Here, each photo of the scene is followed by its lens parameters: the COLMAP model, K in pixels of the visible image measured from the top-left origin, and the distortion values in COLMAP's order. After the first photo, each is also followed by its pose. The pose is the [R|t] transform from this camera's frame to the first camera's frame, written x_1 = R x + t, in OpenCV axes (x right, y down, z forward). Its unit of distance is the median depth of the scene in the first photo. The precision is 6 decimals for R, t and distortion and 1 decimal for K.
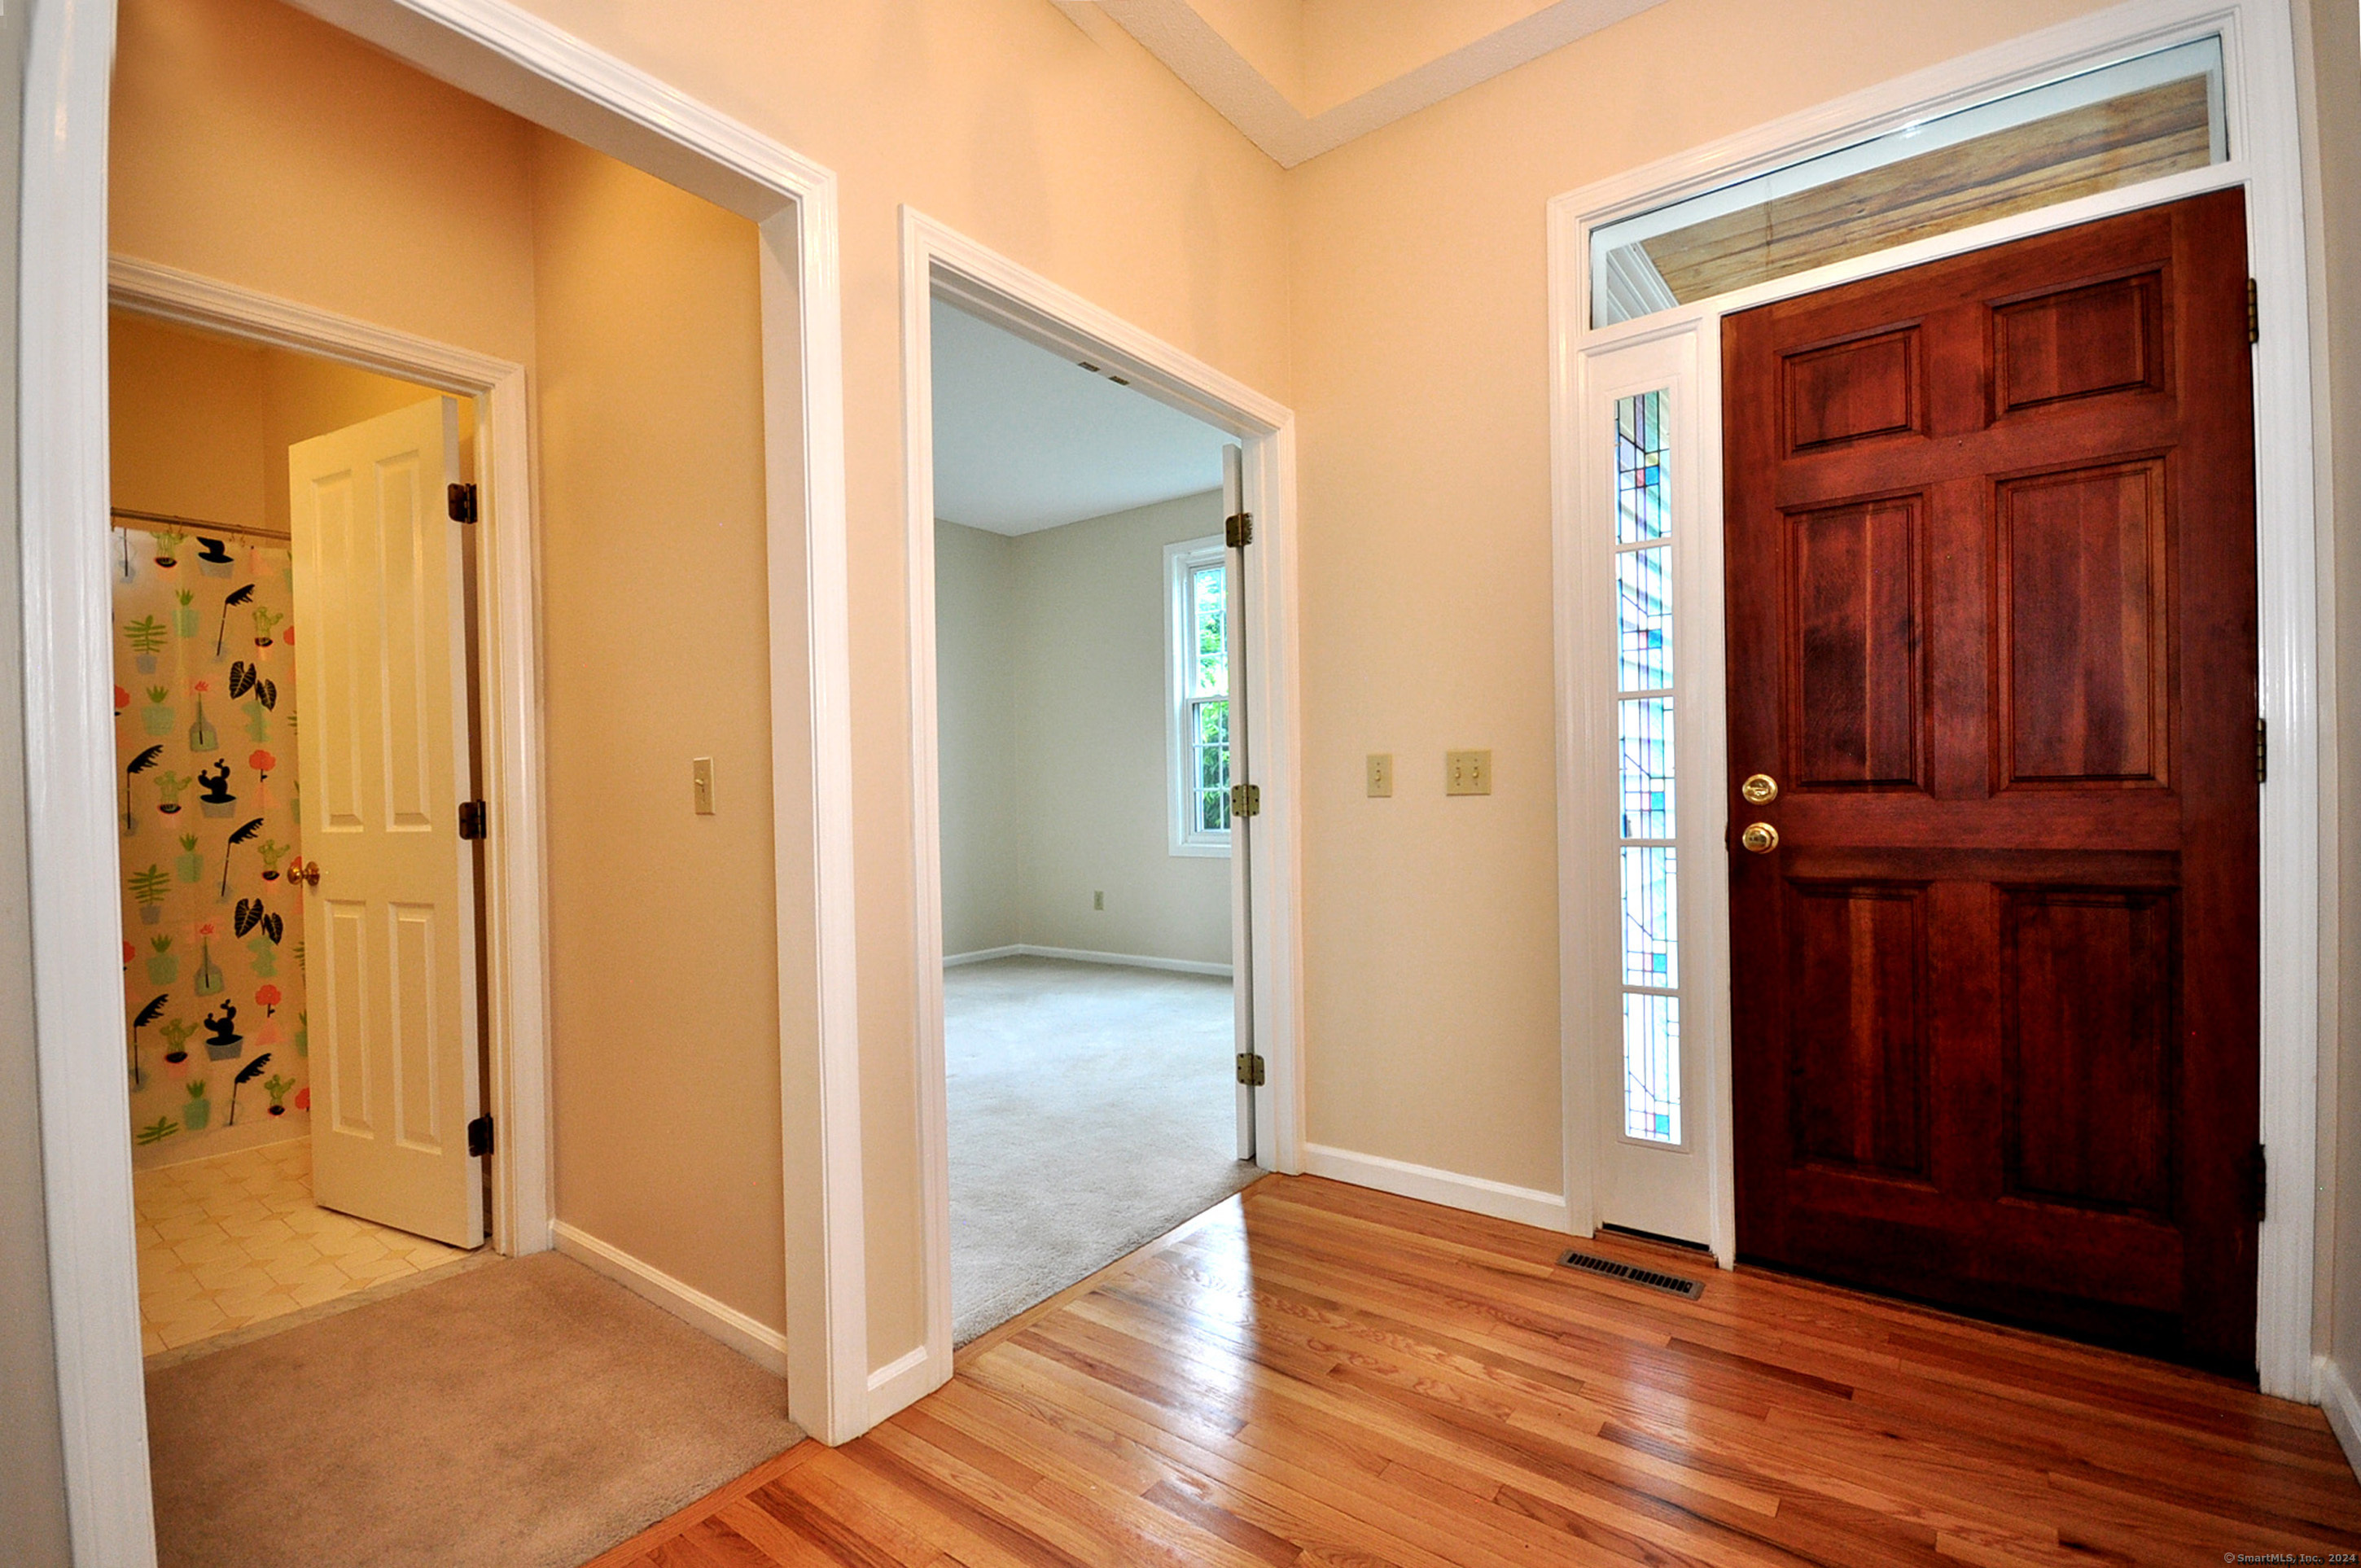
lens RADIAL K [[1054.8, 0, 1149.6], [0, 1054.8, 815.7], [0, 0, 1]] dist [0.004798, 0.000015]
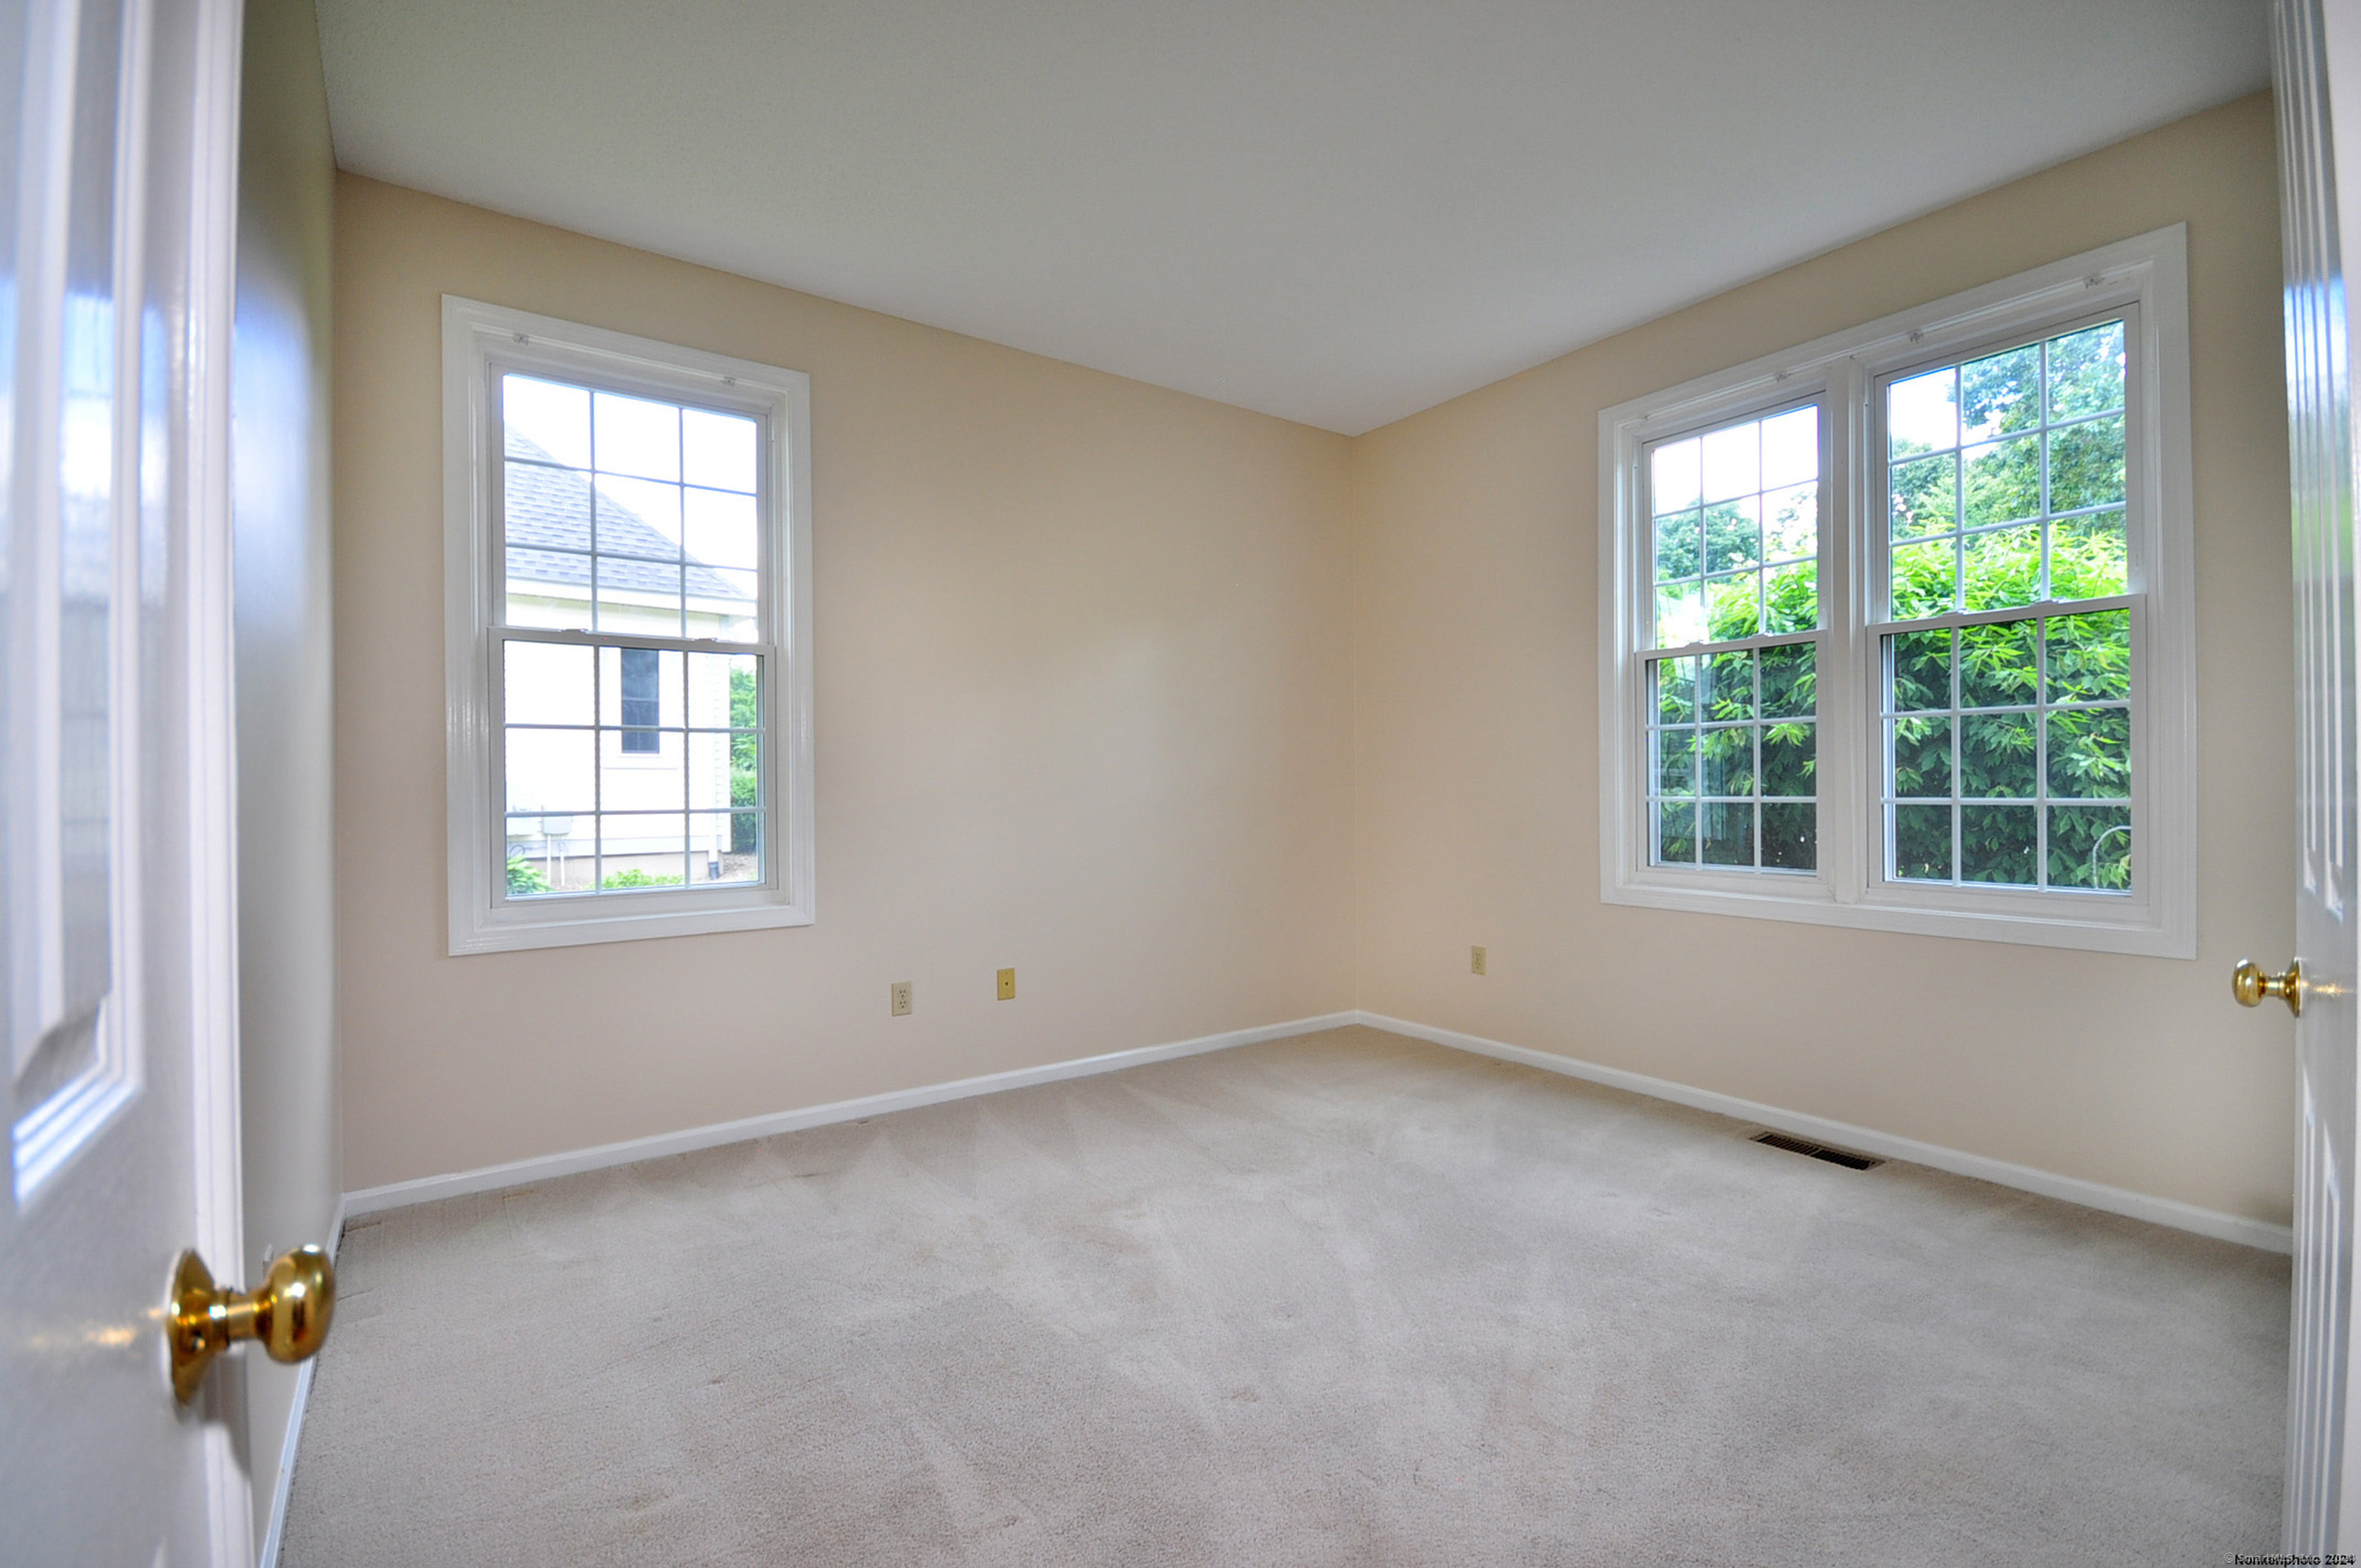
lens RADIAL K [[1047.0, 0, 1174.2], [0, 1047.0, 793.0], [0, 0, 1]] dist [0.000118, -0.000006]
pose [[0.958025, 0.017721, -0.286136, -0.048176], [-0.028201, 0.999072, -0.032548, 0.001472], [0.285294, 0.039251, 0.957636, 0.331954]]
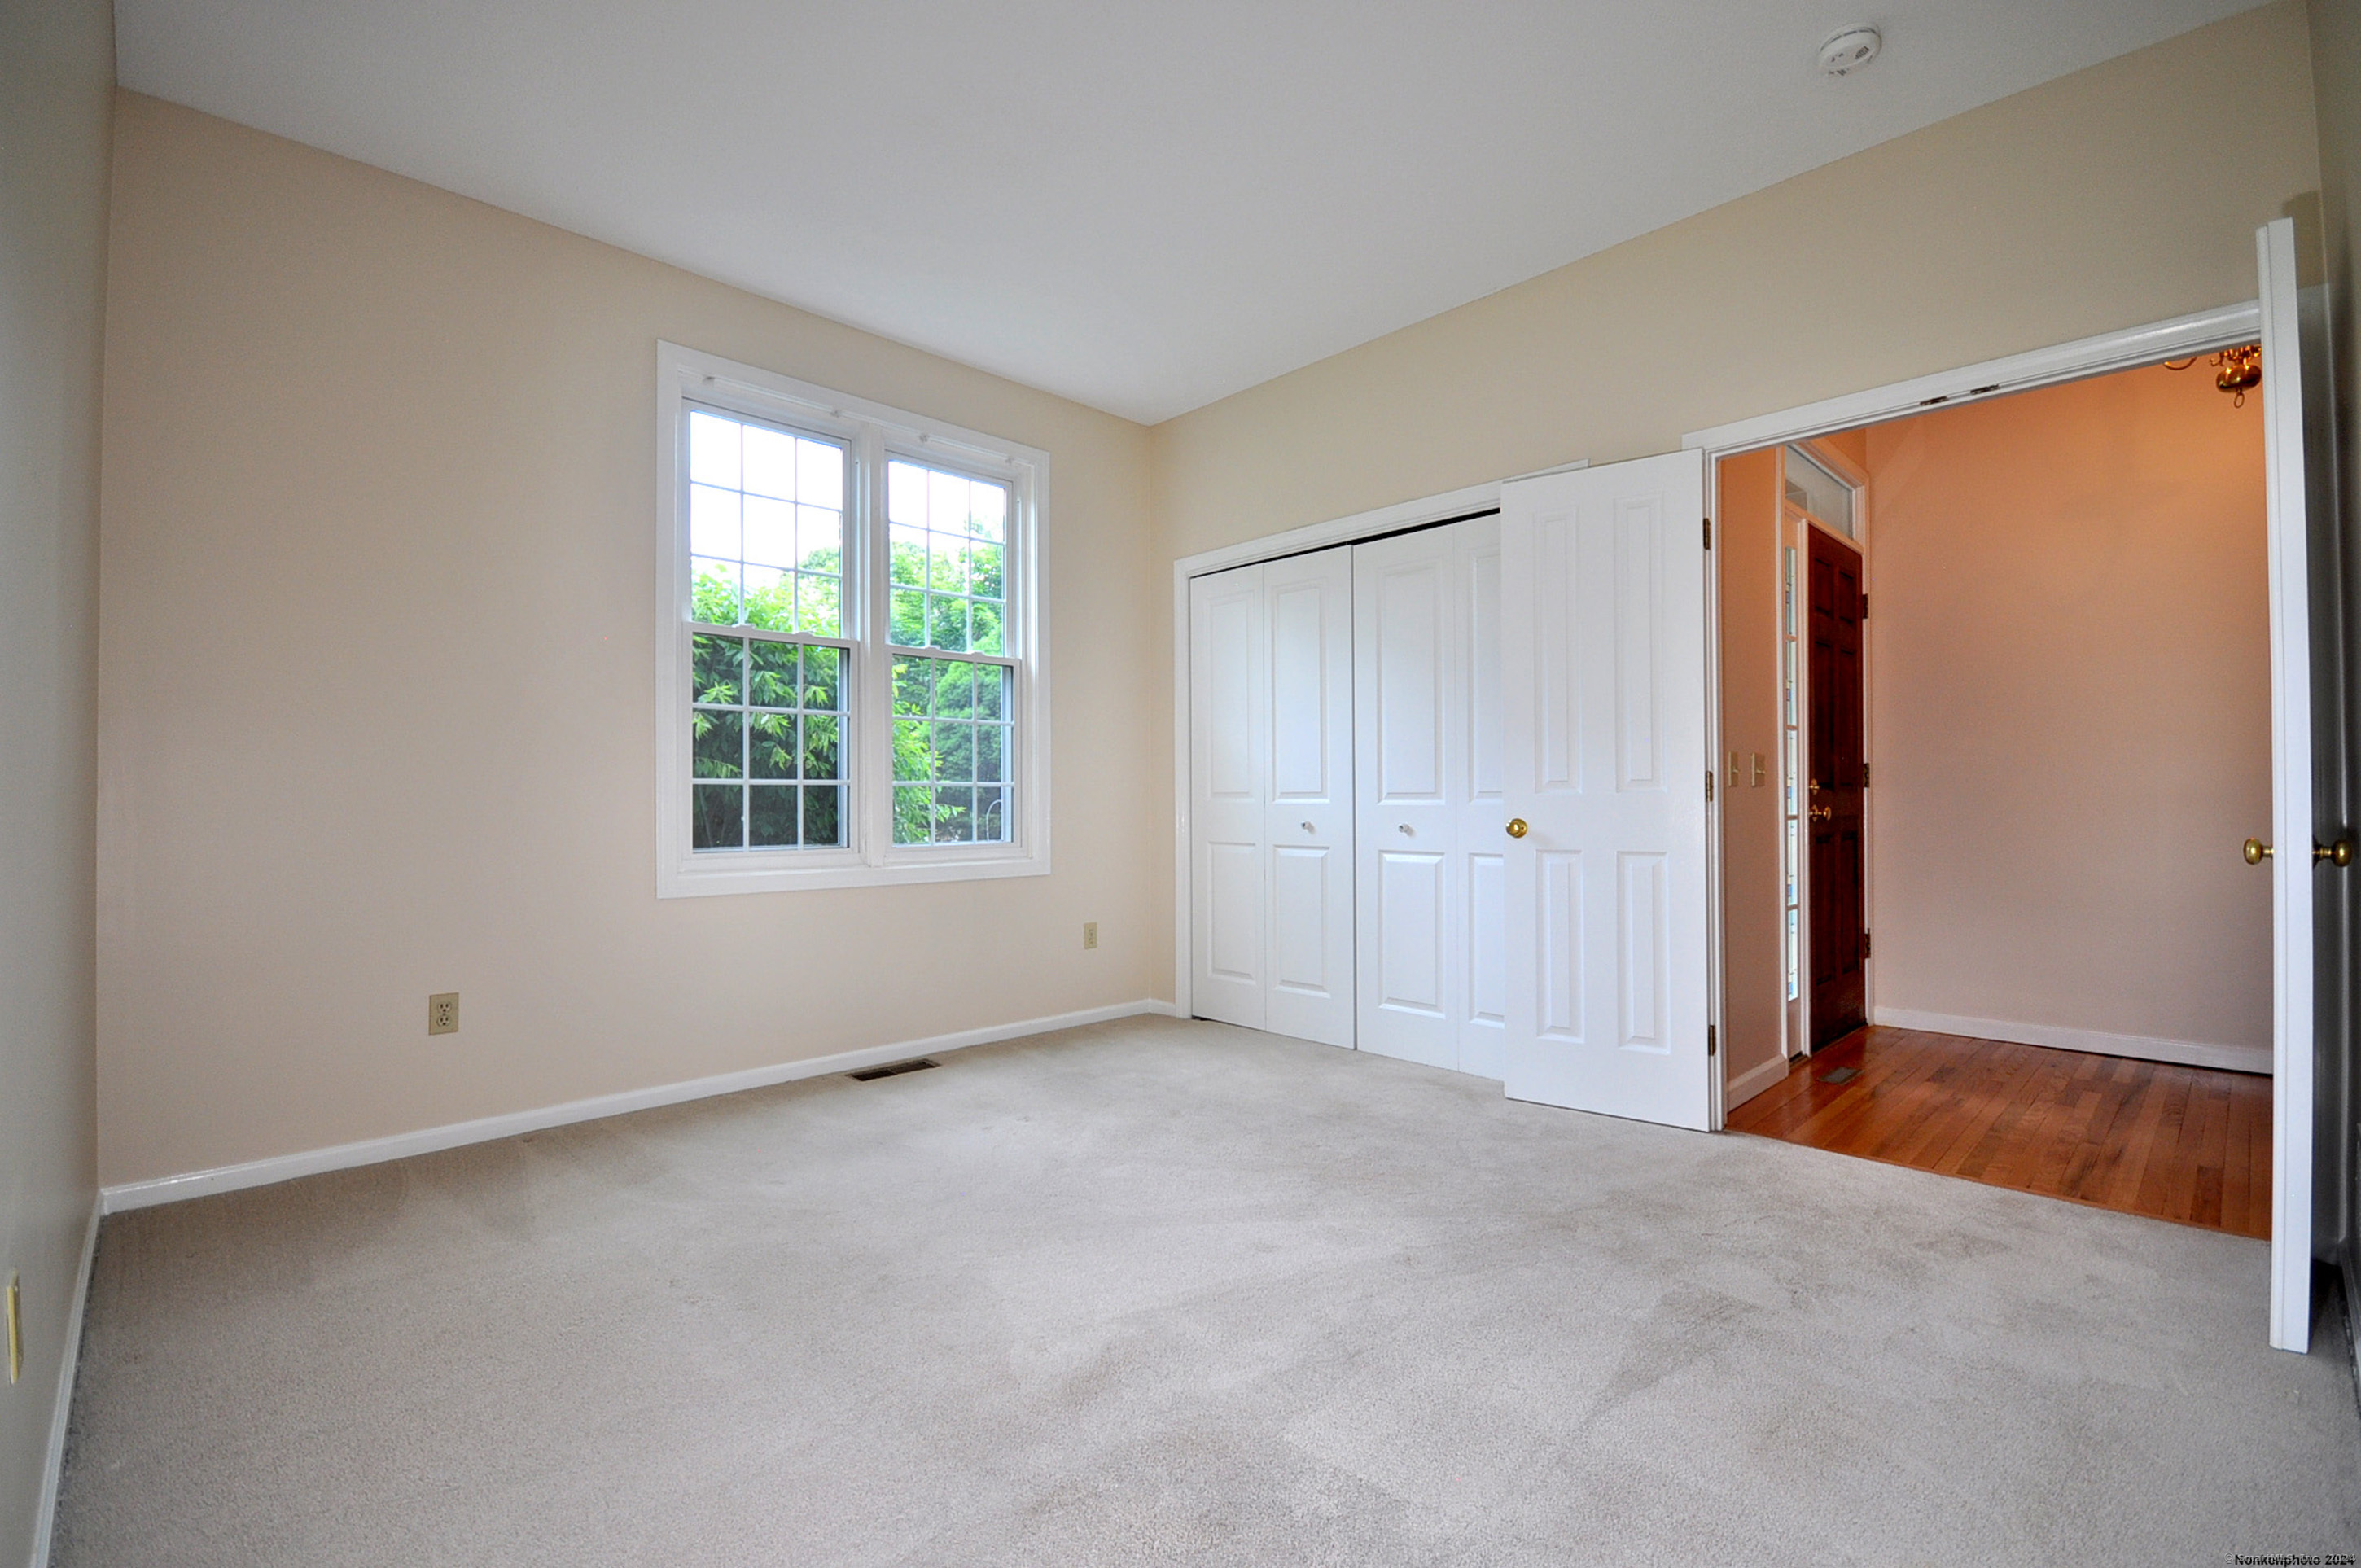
lens RADIAL K [[1049.8, 0, 1175.8], [0, 1049.8, 764.4], [0, 0, 1]] dist [-0.000764, -0.000158]
pose [[0.137939, 0.031629, 0.989936, -0.497195], [0.019775, 0.999203, -0.034680, -0.007587], [-0.990243, 0.024359, 0.137204, 0.660357]]
